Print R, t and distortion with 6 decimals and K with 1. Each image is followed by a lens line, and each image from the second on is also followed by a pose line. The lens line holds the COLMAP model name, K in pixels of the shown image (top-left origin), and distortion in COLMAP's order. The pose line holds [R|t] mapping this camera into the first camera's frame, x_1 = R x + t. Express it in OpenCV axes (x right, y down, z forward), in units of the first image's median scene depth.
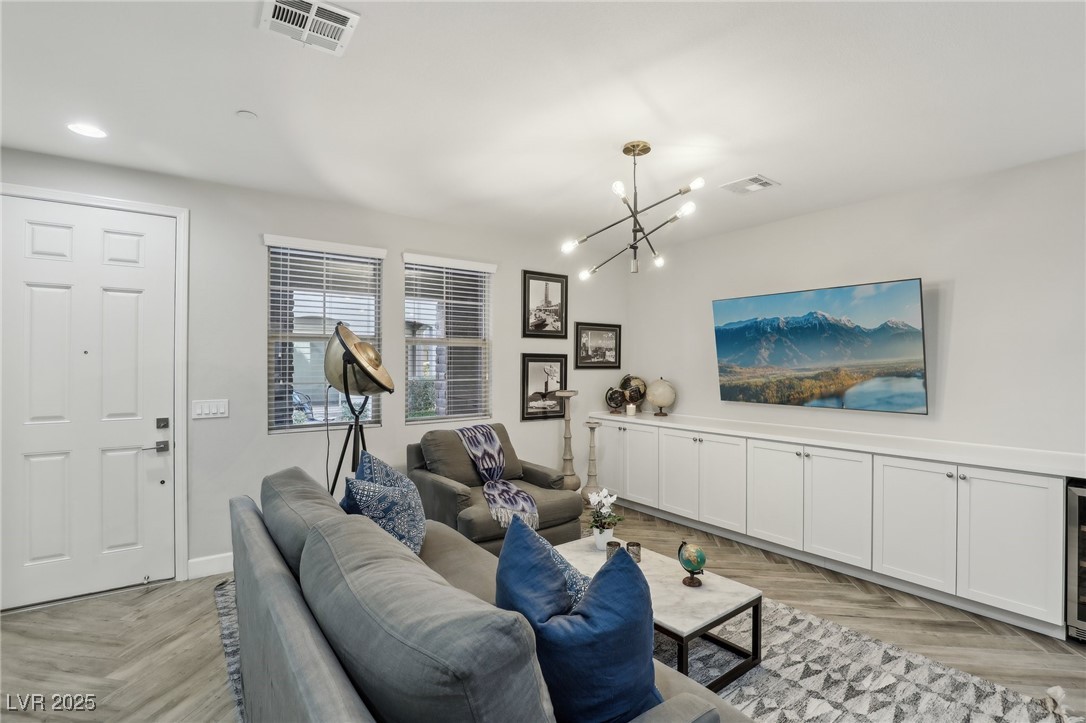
lens RADIAL K [[503.7, 0, 545.2], [0, 503.7, 360.4], [0, 0, 1]] dist [-0.038633, 0.007766]
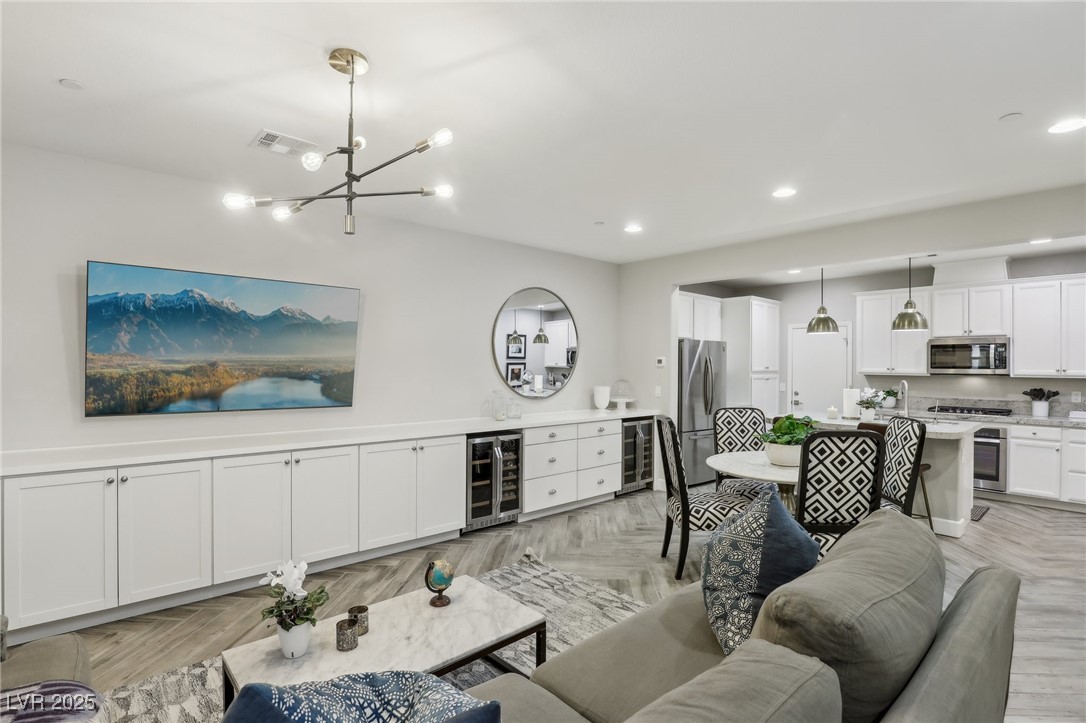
lens RADIAL K [[514.7, 0, 544.0], [0, 514.7, 365.2], [0, 0, 1]] dist [-0.034330, 0.007436]
pose [[-0.090378, 0.003017, 0.995903, -0.353828], [-0.013307, 0.999902, -0.004236, 0.008844], [-0.995819, -0.013635, -0.090329, 0.491469]]
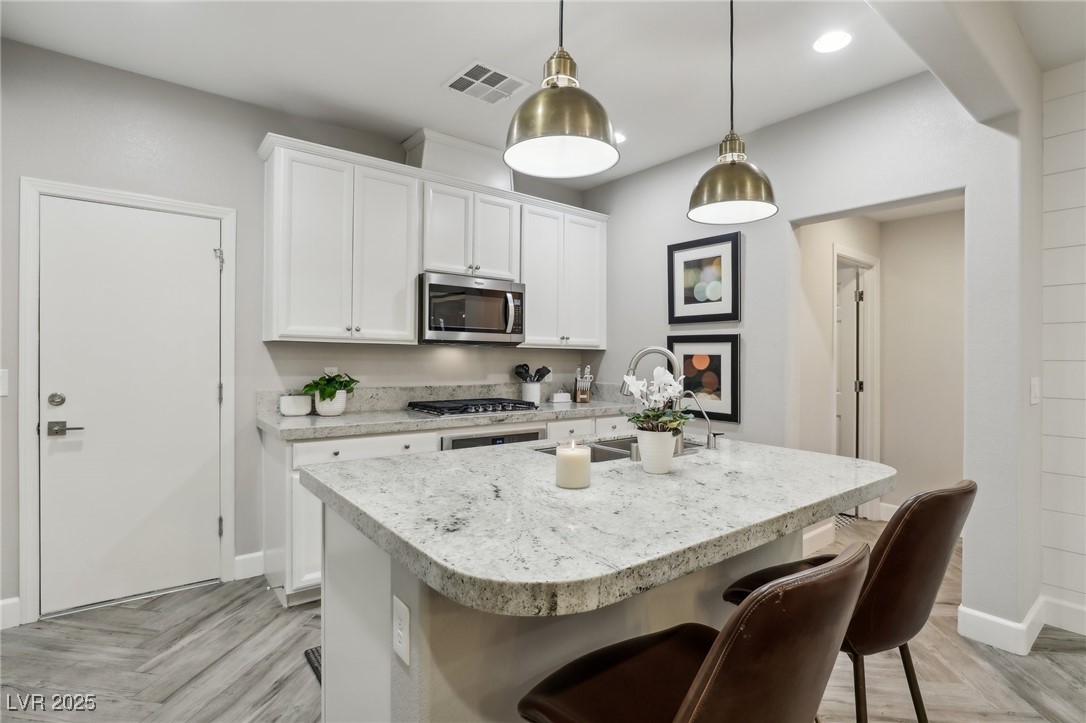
lens RADIAL K [[519.4, 0, 544.9], [0, 519.4, 367.5], [0, 0, 1]] dist [-0.027853, 0.000198]
pose [[-0.999745, -0.009452, -0.020525, 0.737824], [-0.009739, 0.999856, 0.013931, 0.037014], [0.020390, 0.014128, -0.999692, 0.058405]]
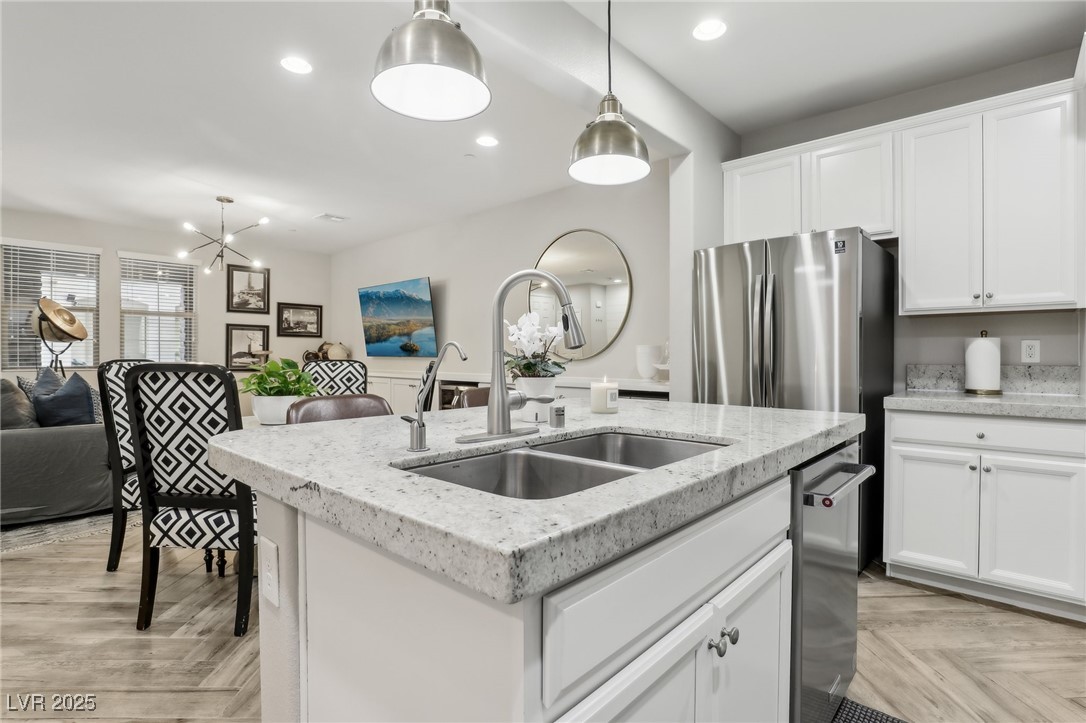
lens RADIAL K [[524.5, 0, 547.6], [0, 524.5, 360.0], [0, 0, 1]] dist [-0.040029, 0.008335]
pose [[0.981504, 0.000538, 0.191441, 0.597704], [-0.003325, 0.999893, 0.014235, 0.068769], [-0.191413, -0.014608, 0.981401, -0.629364]]
